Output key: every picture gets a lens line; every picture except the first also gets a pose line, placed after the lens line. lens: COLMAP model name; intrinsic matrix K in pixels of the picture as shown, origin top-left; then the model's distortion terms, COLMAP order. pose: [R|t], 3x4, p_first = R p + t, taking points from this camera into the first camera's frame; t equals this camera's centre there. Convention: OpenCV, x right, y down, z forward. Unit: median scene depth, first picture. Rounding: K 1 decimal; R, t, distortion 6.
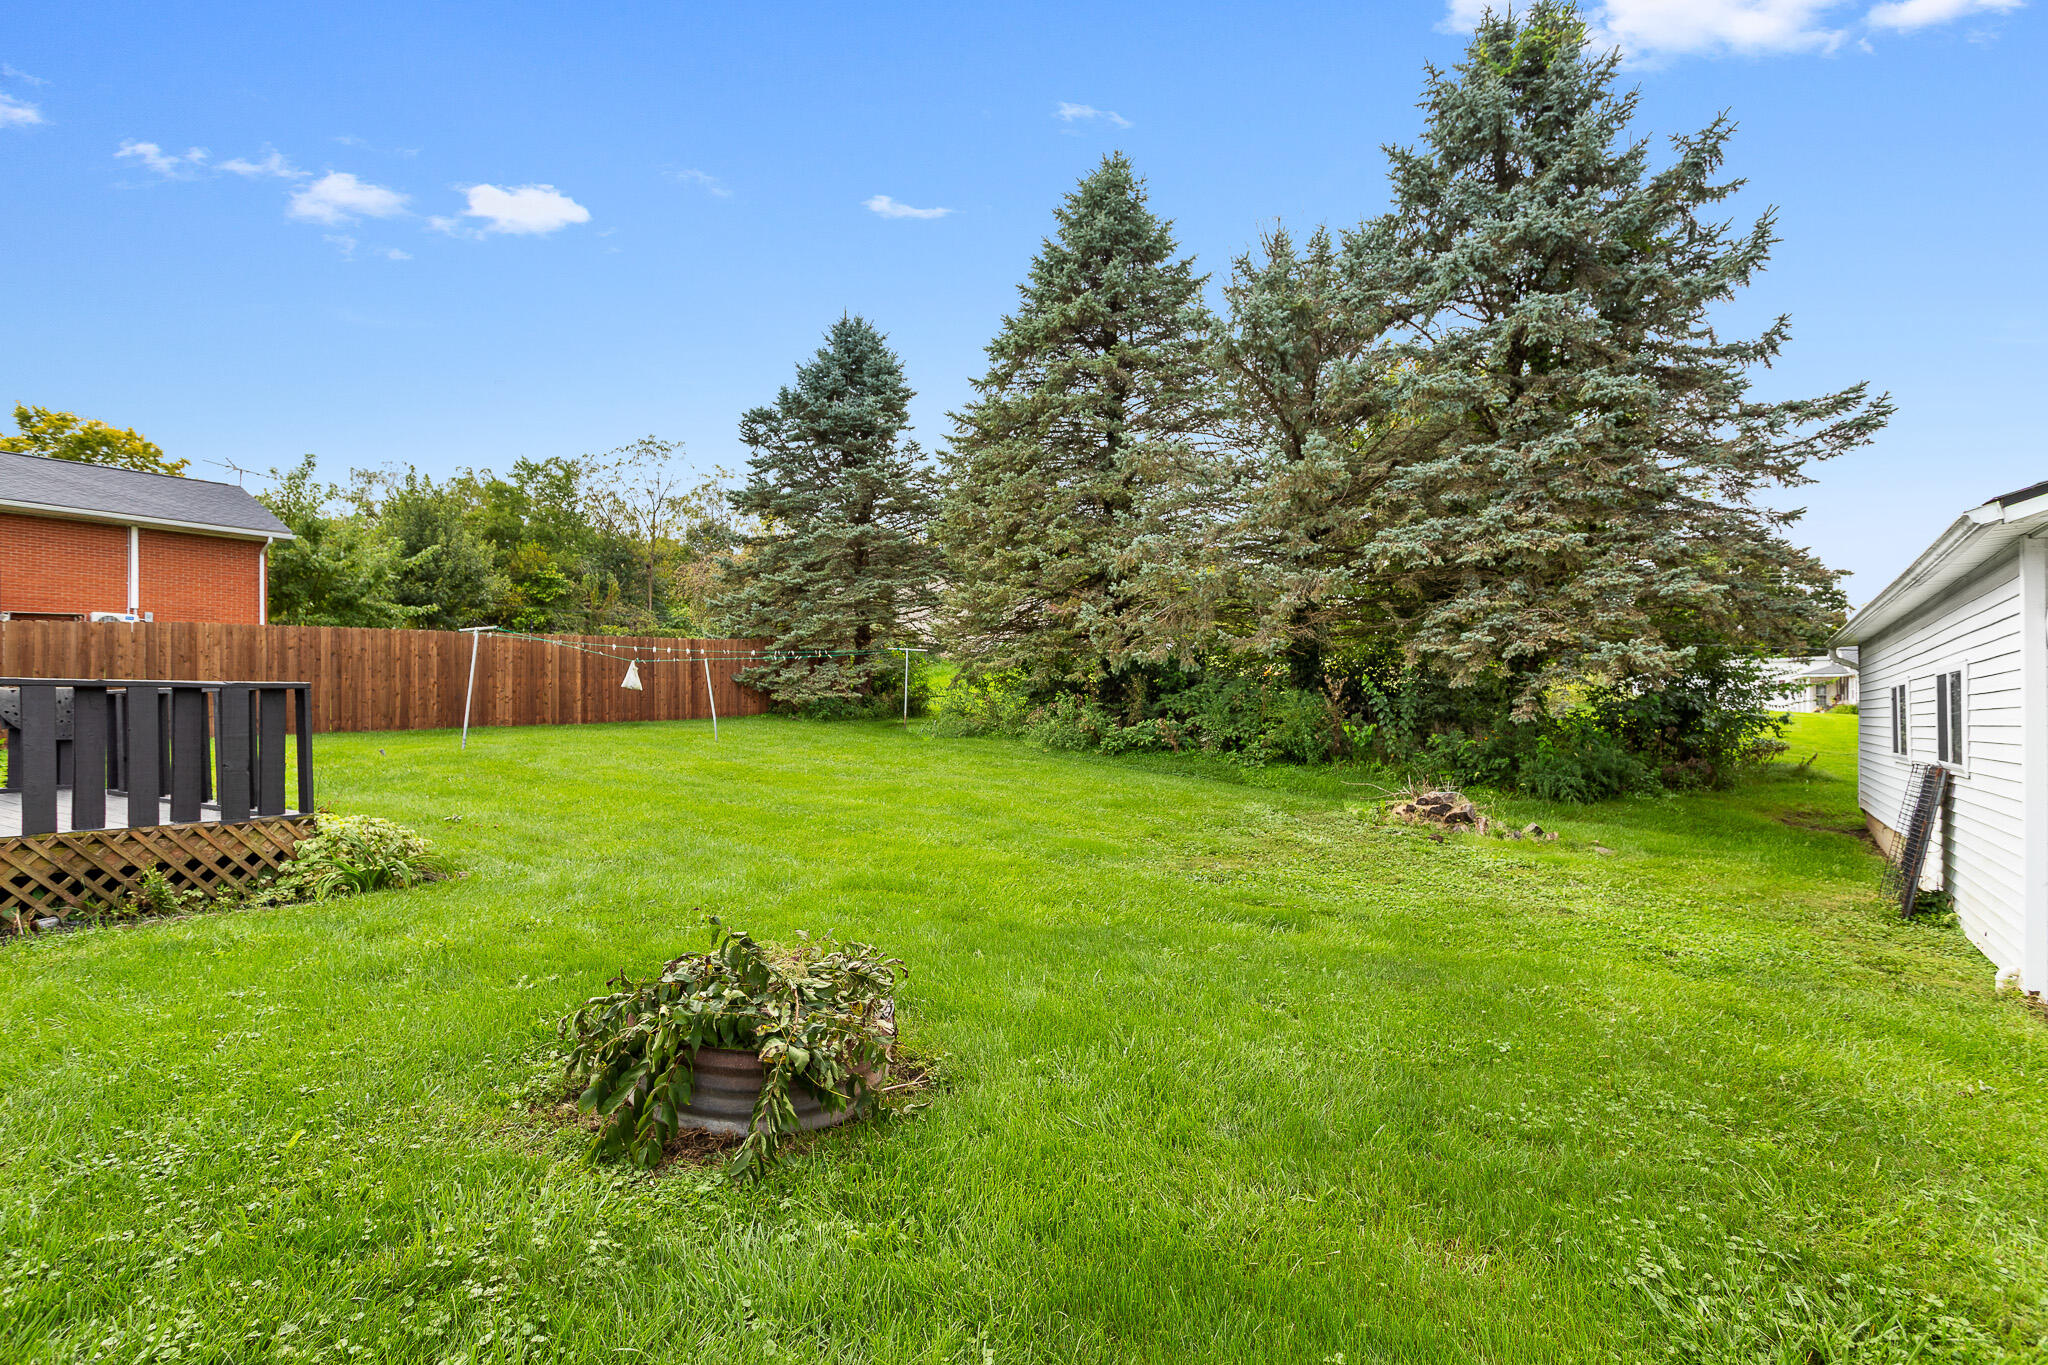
lens RADIAL K [[1035.2, 0, 1026.1], [0, 1035.2, 717.0], [0, 0, 1]] dist [0.000374, 0.001682]
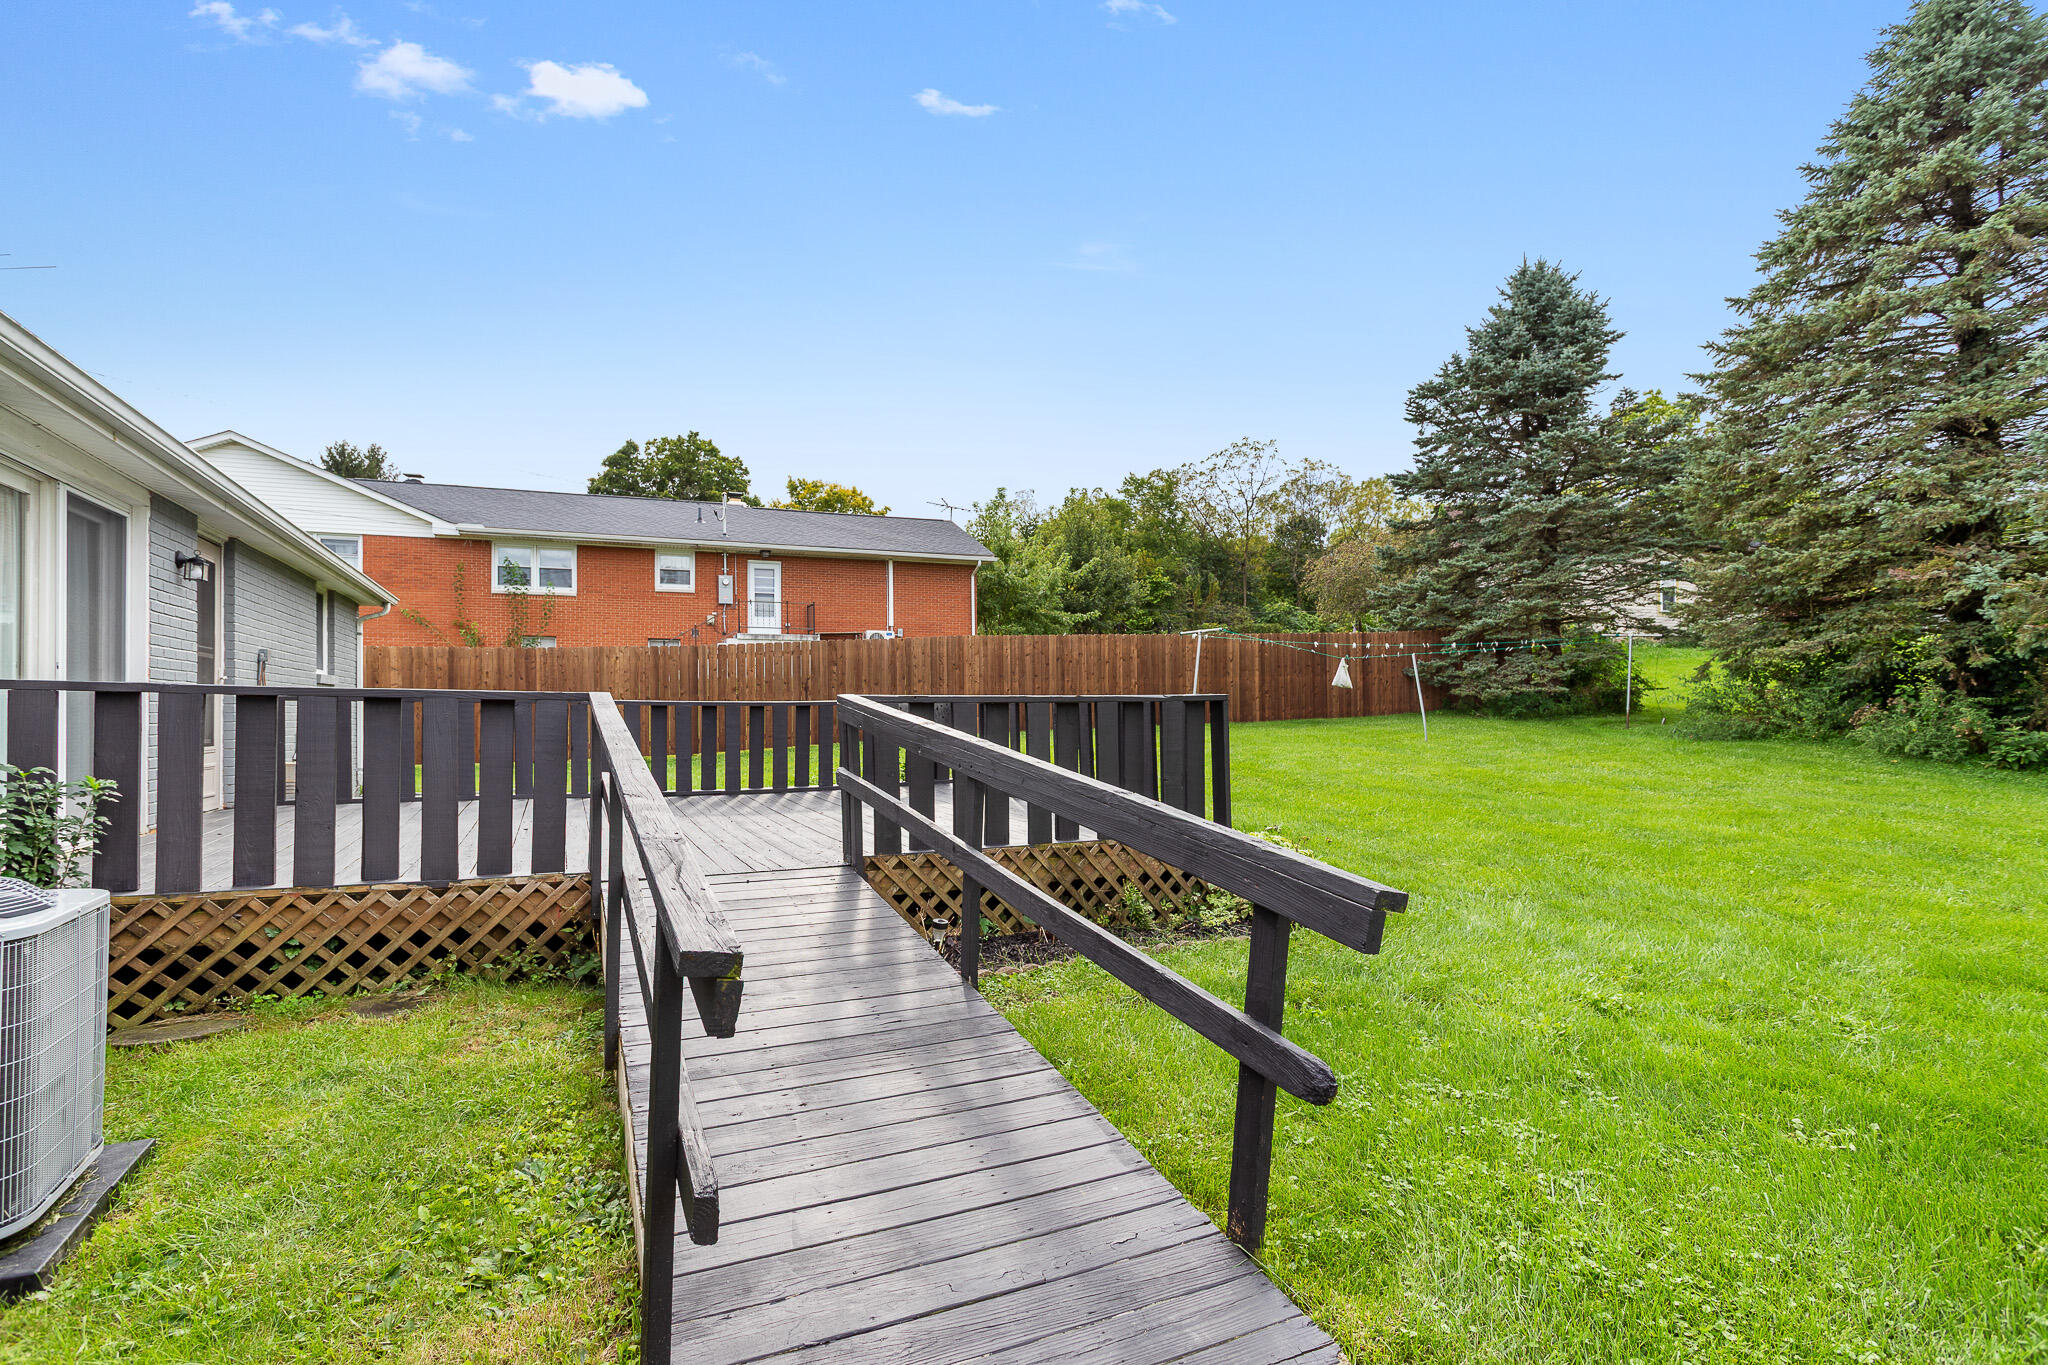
lens RADIAL K [[1006.8, 0, 1028.6], [0, 1006.8, 727.8], [0, 0, 1]] dist [0.000705, 0.001505]
pose [[0.867763, 0.007277, -0.496926, -0.117701], [0.003364, 0.999784, 0.020515, -0.006751], [0.496968, -0.019473, 0.867551, 0.028144]]
